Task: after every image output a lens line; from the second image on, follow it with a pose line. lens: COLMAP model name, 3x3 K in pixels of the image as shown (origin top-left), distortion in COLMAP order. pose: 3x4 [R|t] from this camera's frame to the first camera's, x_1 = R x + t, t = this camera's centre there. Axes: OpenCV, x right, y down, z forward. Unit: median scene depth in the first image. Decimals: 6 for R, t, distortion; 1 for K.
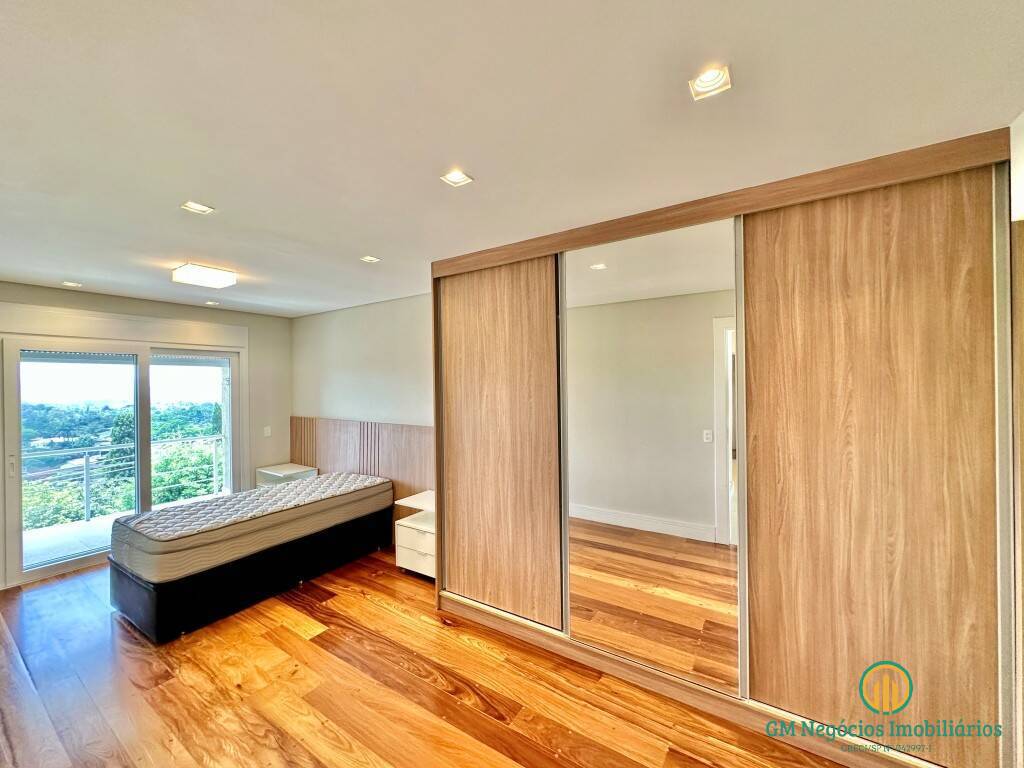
lens RADIAL K [[409.2, 0, 513.1], [0, 409.2, 384.1], [0, 0, 1]] dist [0.003674, -0.000066]
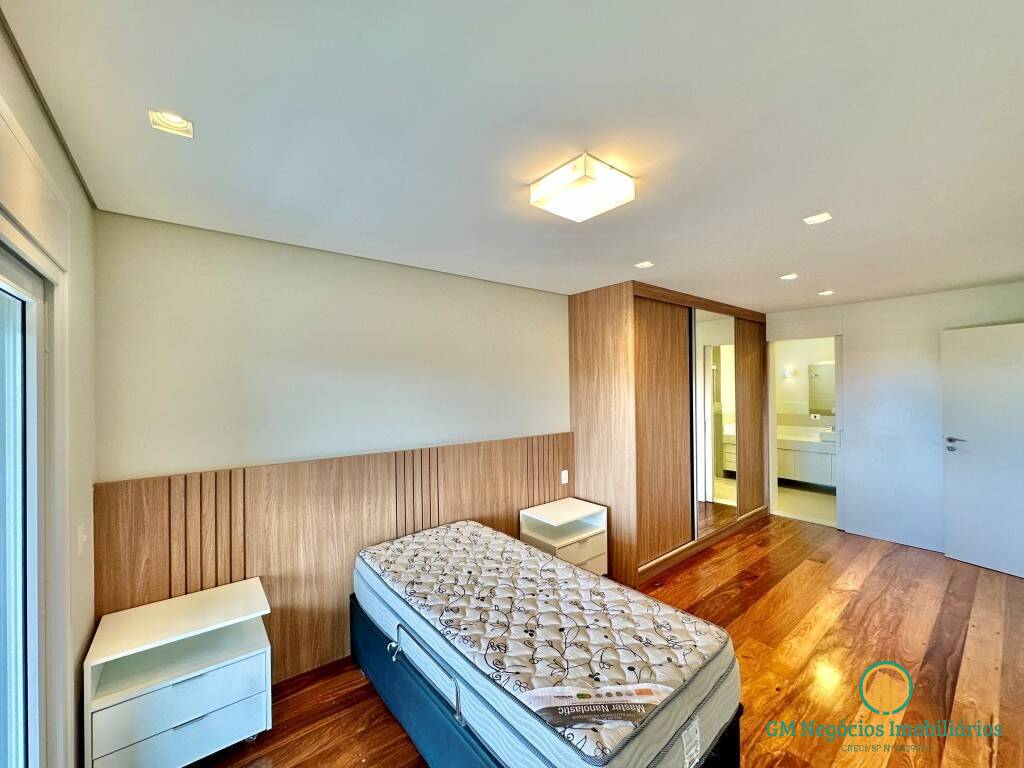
lens RADIAL K [[409.2, 0, 513.2], [0, 409.2, 385.1], [0, 0, 1]] dist [0.003674, -0.000066]
pose [[0.303410, 0.013156, 0.952769, -1.289956], [0.015789, 0.999698, -0.018831, 0.008569], [-0.952729, 0.020757, 0.303110, 0.919676]]
